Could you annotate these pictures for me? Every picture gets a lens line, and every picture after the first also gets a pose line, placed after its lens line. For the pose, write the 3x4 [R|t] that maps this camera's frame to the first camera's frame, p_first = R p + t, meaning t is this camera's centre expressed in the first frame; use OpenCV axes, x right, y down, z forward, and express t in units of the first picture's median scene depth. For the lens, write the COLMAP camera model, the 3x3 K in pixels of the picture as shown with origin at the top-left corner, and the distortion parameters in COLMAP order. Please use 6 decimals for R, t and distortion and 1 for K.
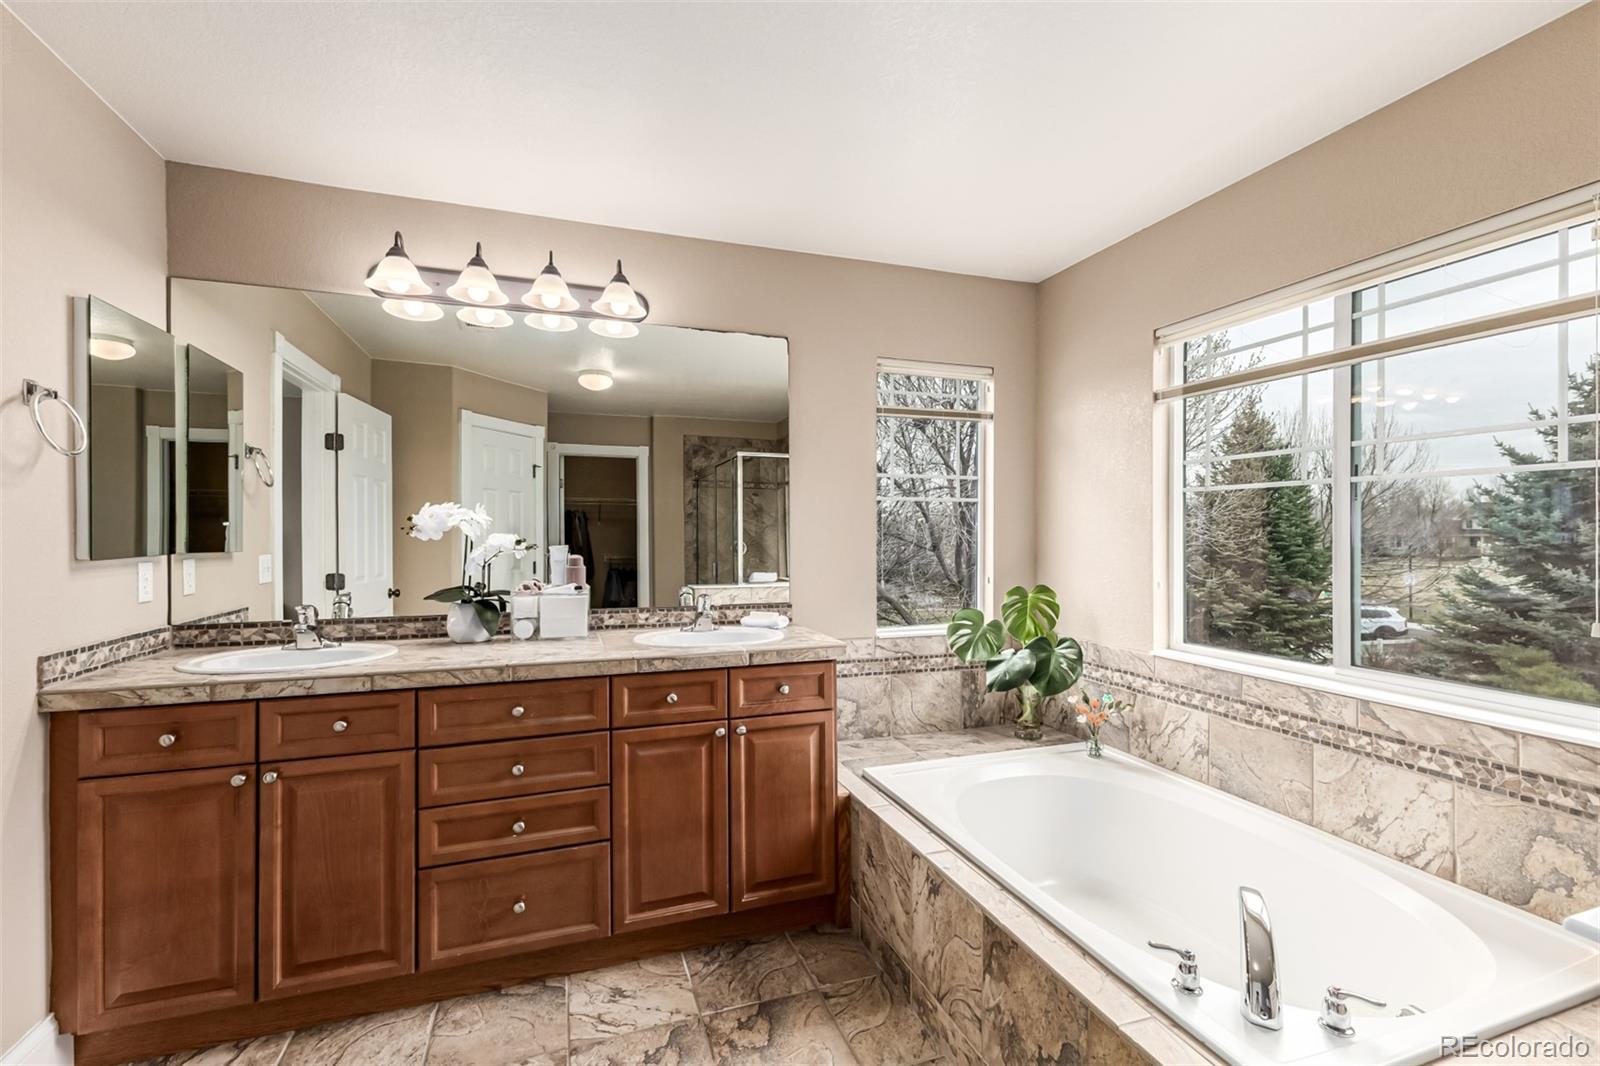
lens RADIAL K [[696.1, 0, 800.5], [0, 696.1, 526.9], [0, 0, 1]] dist [0.010497, -0.002915]
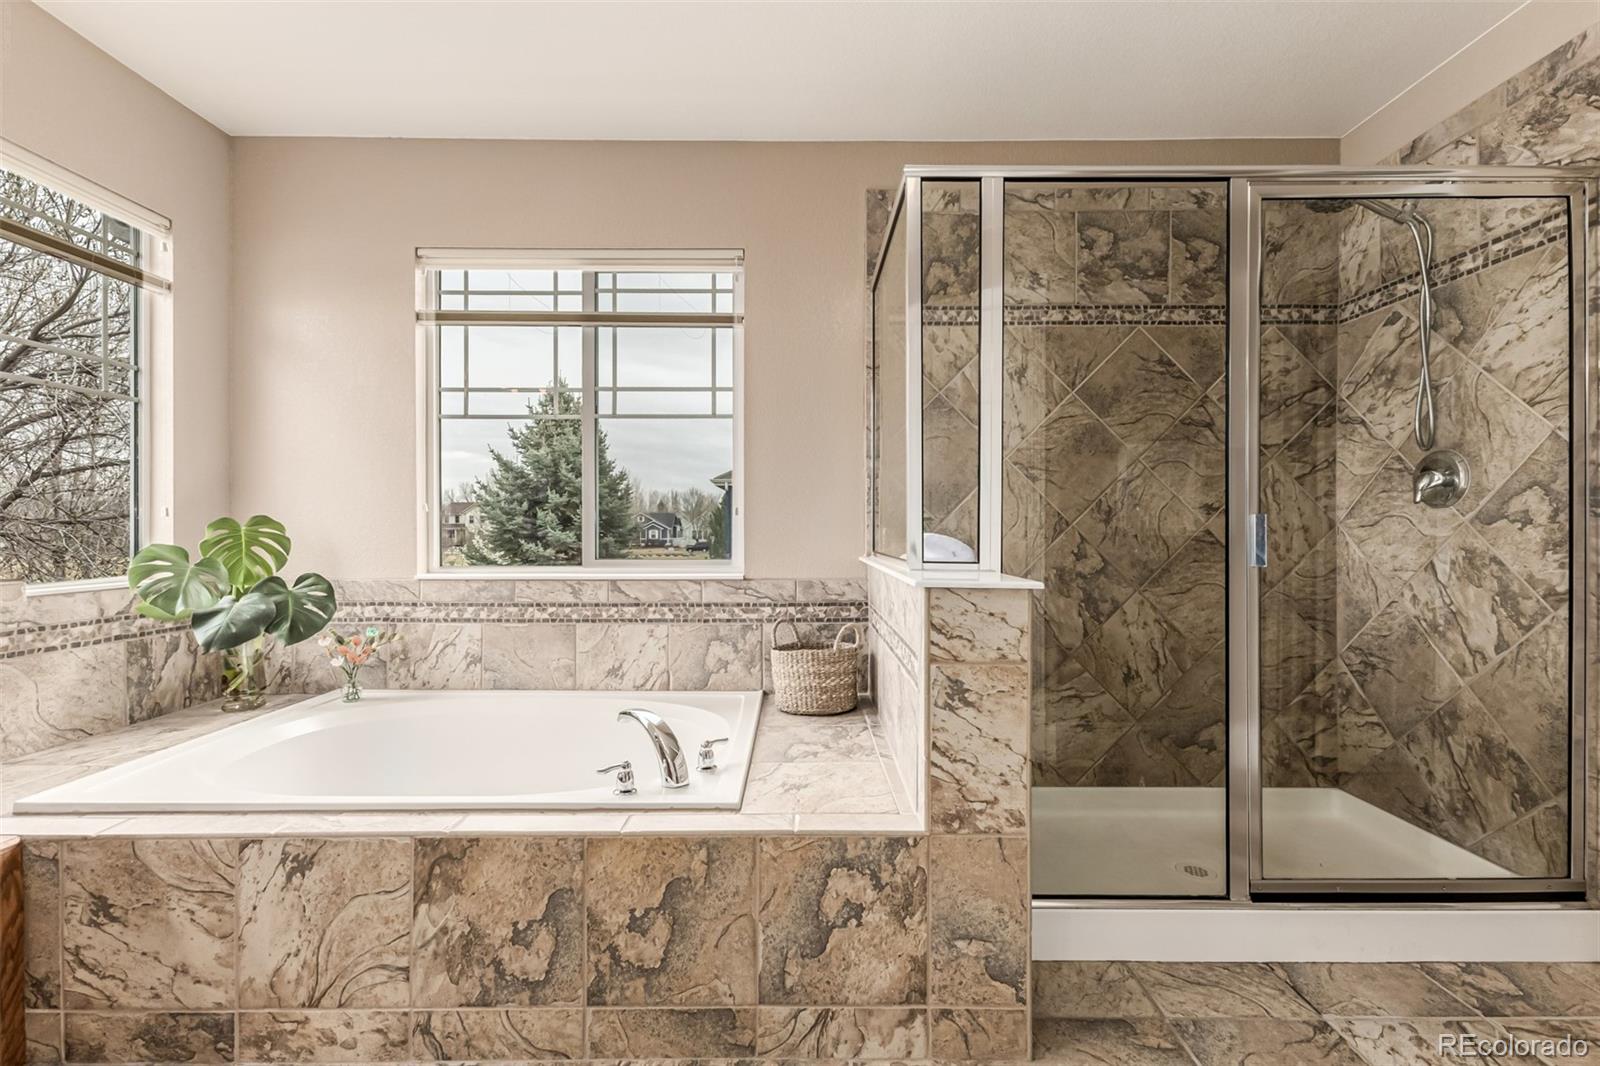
lens RADIAL K [[696.1, 0, 803.9], [0, 696.1, 524.5], [0, 0, 1]] dist [0.010497, -0.002915]
pose [[0.323917, 0.003155, 0.946080, -0.253917], [-0.004987, 0.999986, -0.001627, 0.110280], [-0.946072, -0.004191, 0.323928, 0.179835]]
